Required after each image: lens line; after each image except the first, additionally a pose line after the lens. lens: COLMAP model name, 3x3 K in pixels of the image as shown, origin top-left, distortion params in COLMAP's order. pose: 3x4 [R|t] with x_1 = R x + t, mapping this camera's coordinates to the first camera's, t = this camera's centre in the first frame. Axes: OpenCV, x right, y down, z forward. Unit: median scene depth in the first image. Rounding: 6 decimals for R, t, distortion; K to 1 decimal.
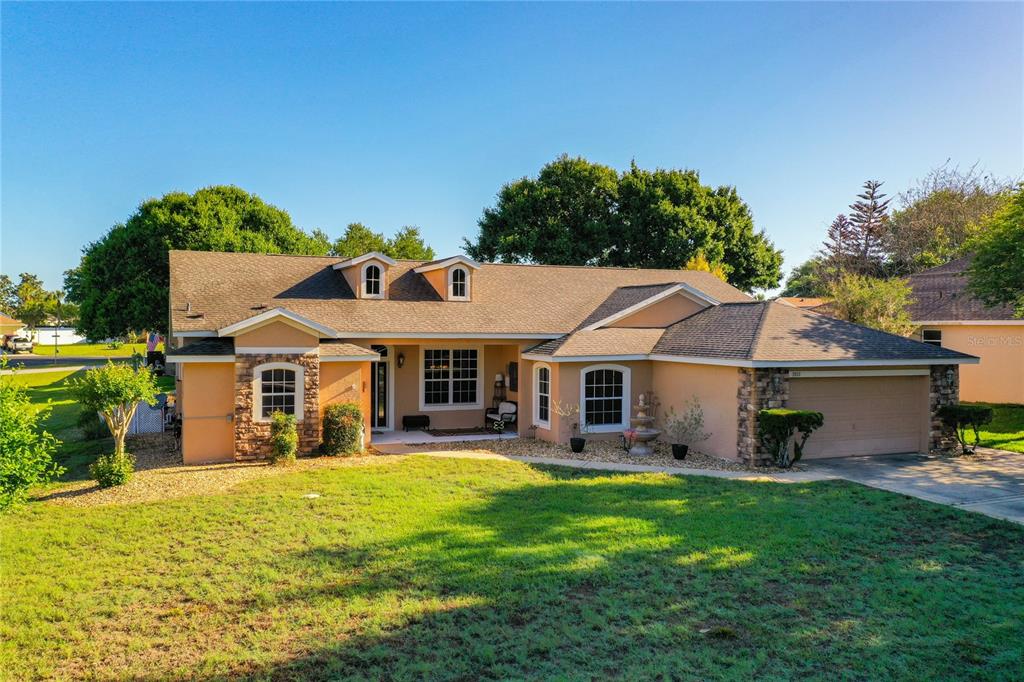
lens RADIAL K [[839.0, 0, 508.8], [0, 839.0, 323.5], [0, 0, 1]] dist [-0.003483, 0.004675]
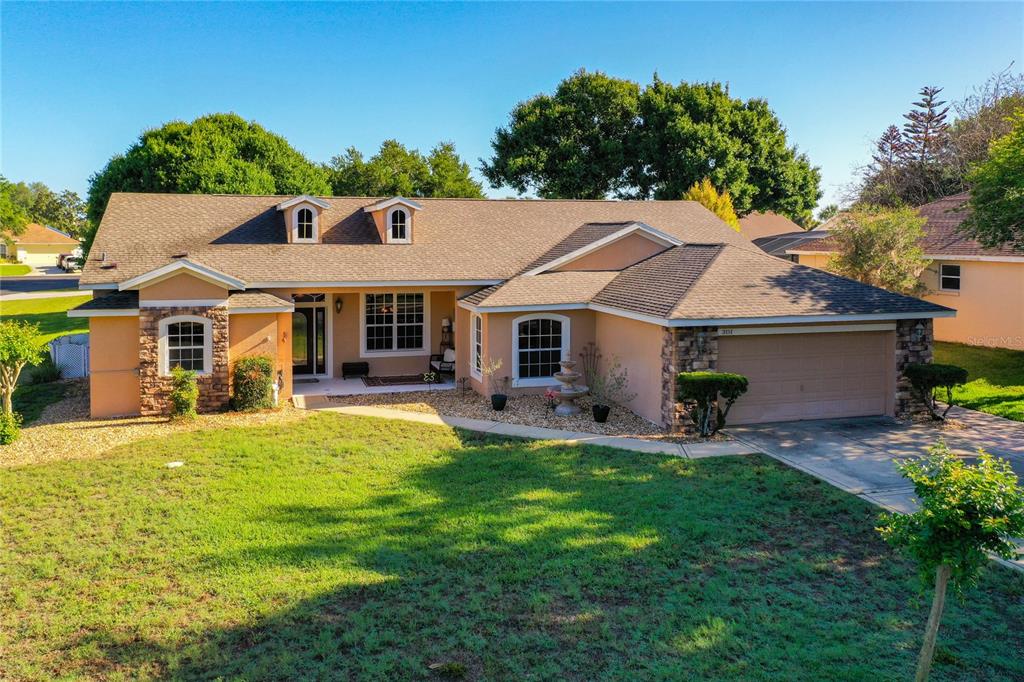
lens RADIAL K [[863.4, 0, 491.4], [0, 863.4, 244.3], [0, 0, 1]] dist [-0.000697, 0.000048]
pose [[0.993239, -0.003812, -0.116029, 0.161543], [0.005686, 0.999859, 0.015826, -0.041343], [0.115952, -0.016379, 0.993120, 0.035266]]
